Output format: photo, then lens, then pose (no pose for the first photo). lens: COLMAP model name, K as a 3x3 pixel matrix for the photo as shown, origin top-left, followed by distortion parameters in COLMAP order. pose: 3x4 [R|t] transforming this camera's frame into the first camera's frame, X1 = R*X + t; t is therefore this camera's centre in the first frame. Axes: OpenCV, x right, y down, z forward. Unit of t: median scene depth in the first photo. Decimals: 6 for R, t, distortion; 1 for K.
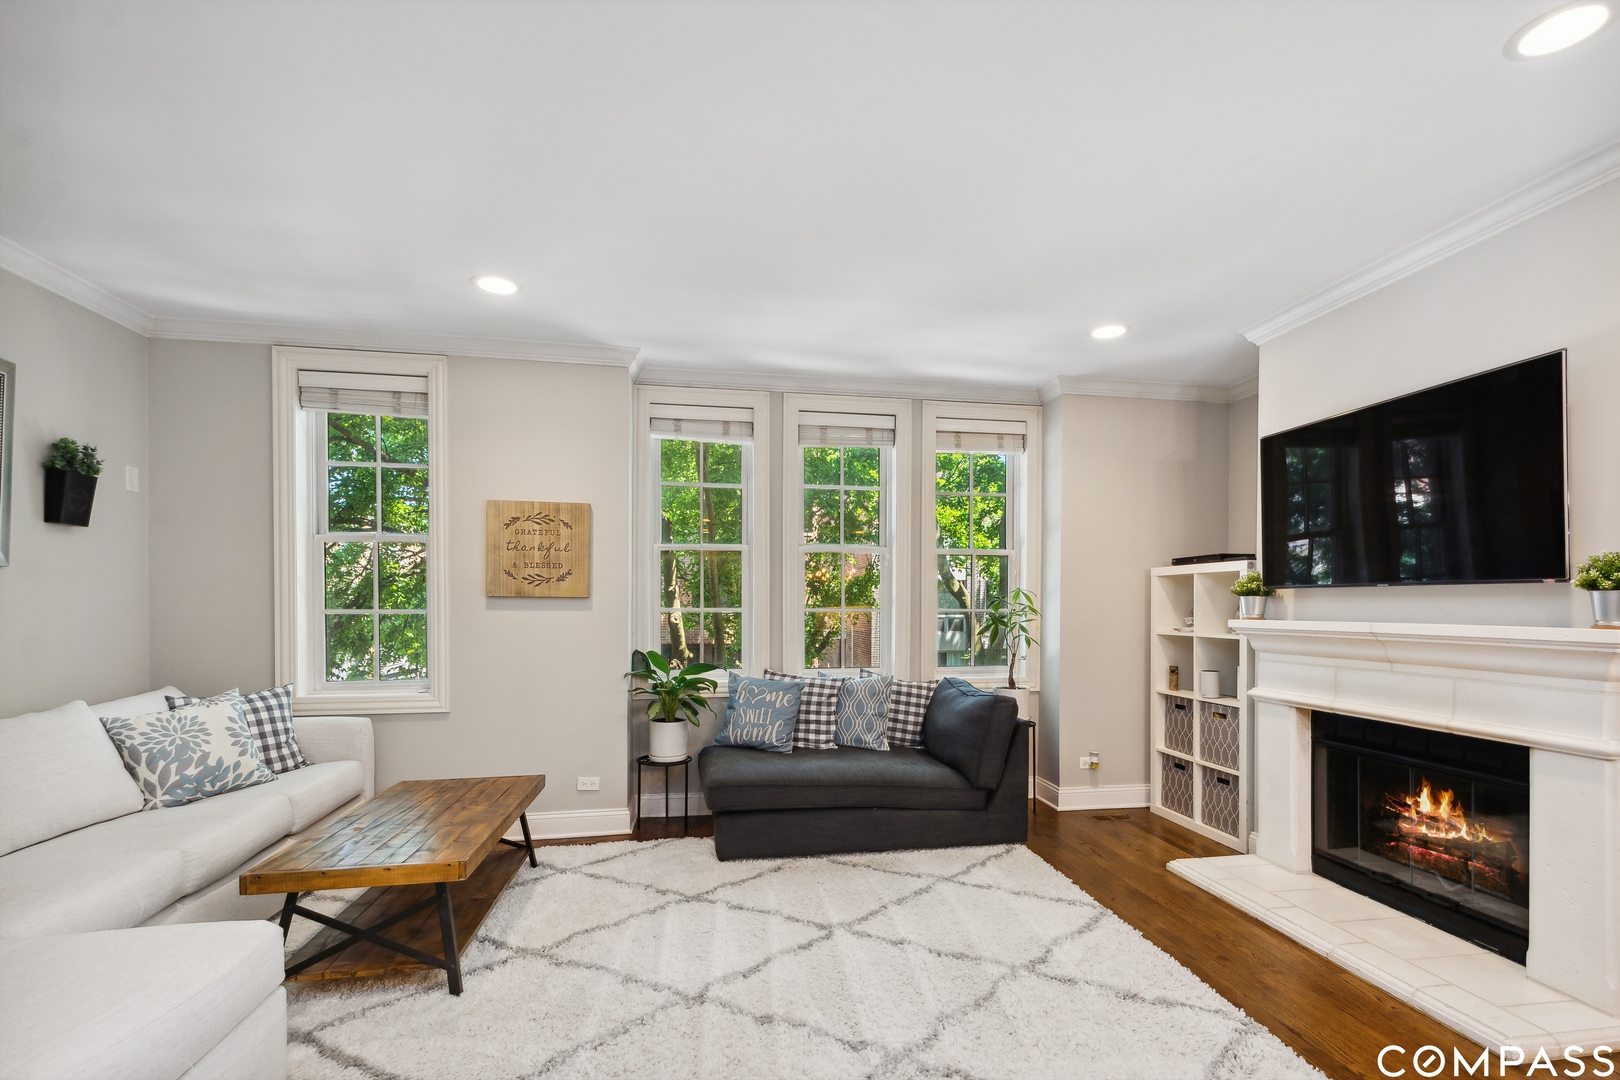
lens RADIAL K [[749.4, 0, 817.2], [0, 749.4, 589.8], [0, 0, 1]] dist [0.015809, -0.014068]
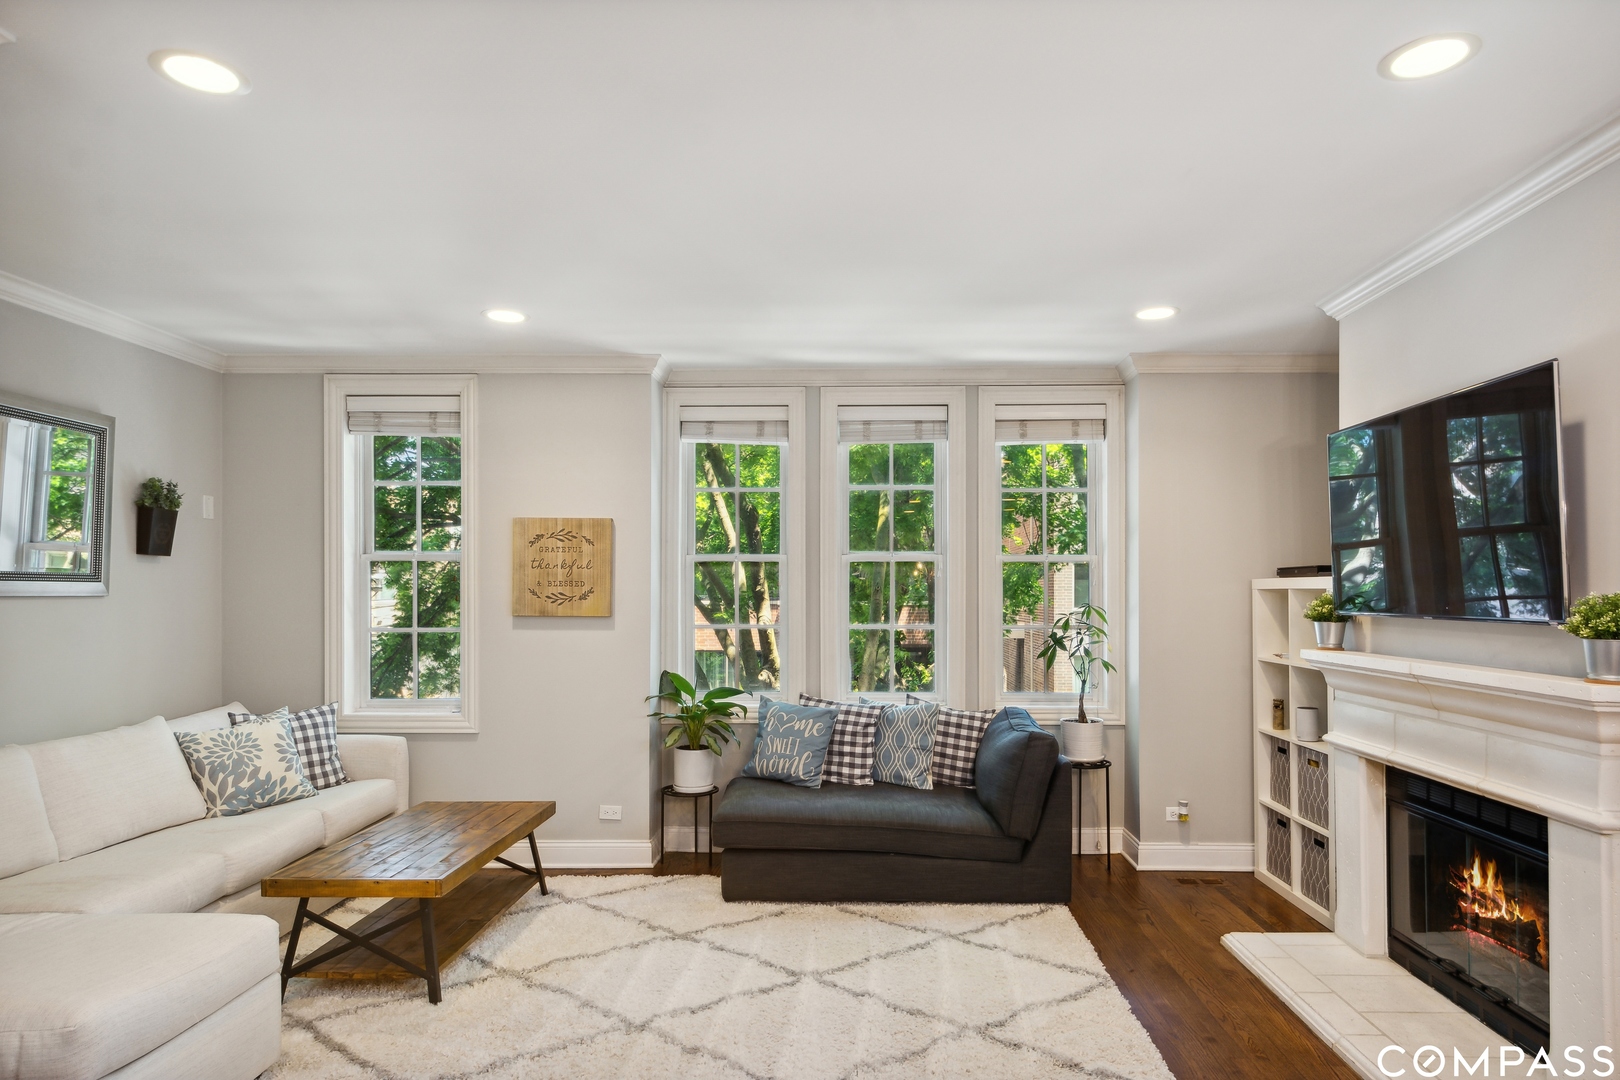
lens RADIAL K [[966.4, 0, 810.0], [0, 966.4, 540.0], [0, 0, 1]] dist [0.031613, -0.059975]
pose [[0.976149, -0.016364, -0.216485, 0.234516], [0.009920, 0.999476, -0.030820, -0.051082], [0.216876, 0.027937, 0.975799, -0.169352]]
